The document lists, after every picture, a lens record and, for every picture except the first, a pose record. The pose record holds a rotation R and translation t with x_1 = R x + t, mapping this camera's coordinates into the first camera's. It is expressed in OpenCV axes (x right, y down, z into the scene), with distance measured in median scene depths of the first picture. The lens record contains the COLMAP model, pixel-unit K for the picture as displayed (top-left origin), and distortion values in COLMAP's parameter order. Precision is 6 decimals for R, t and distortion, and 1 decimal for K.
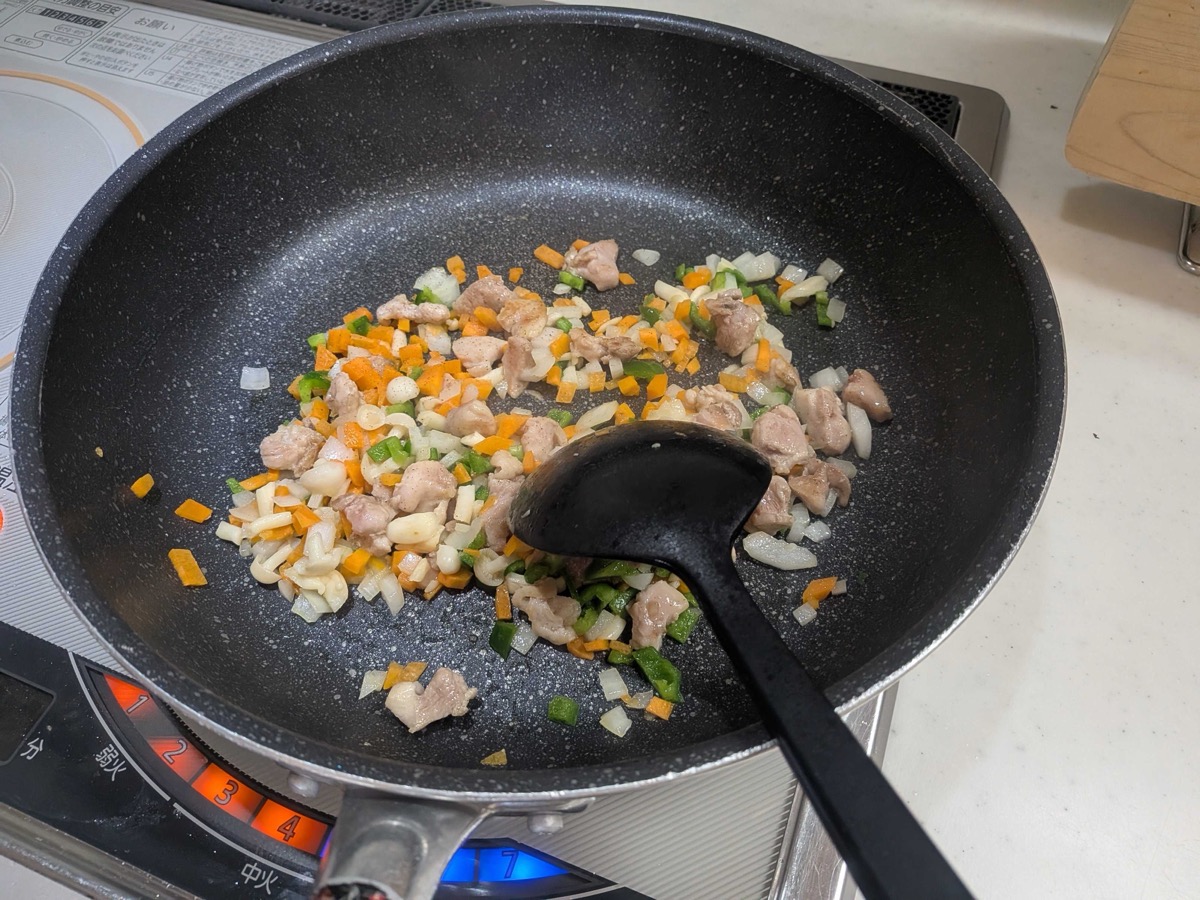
lens RADIAL K [[929.8, 0, 597.6], [0, 929.8, 465.7], [0, 0, 1]] dist [0.043242, -0.127978]
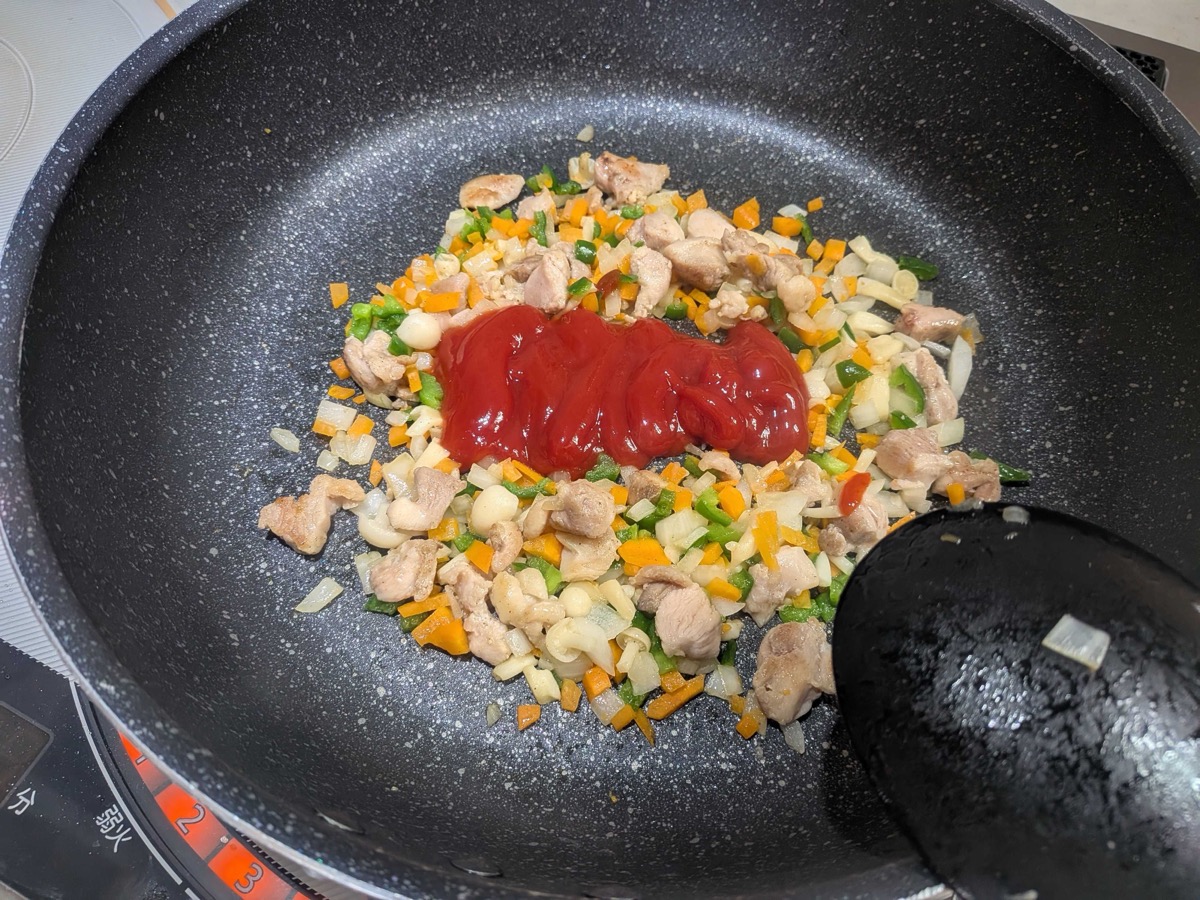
lens RADIAL K [[921.4, 0, 592.0], [0, 921.4, 477.7], [0, 0, 1]] dist [-0.024464, -0.022862]
pose [[0.995983, 0.086457, -0.023290, -0.063045], [-0.083497, 0.990739, 0.107077, -0.068230], [0.032331, -0.104702, 0.993978, 0.180409]]
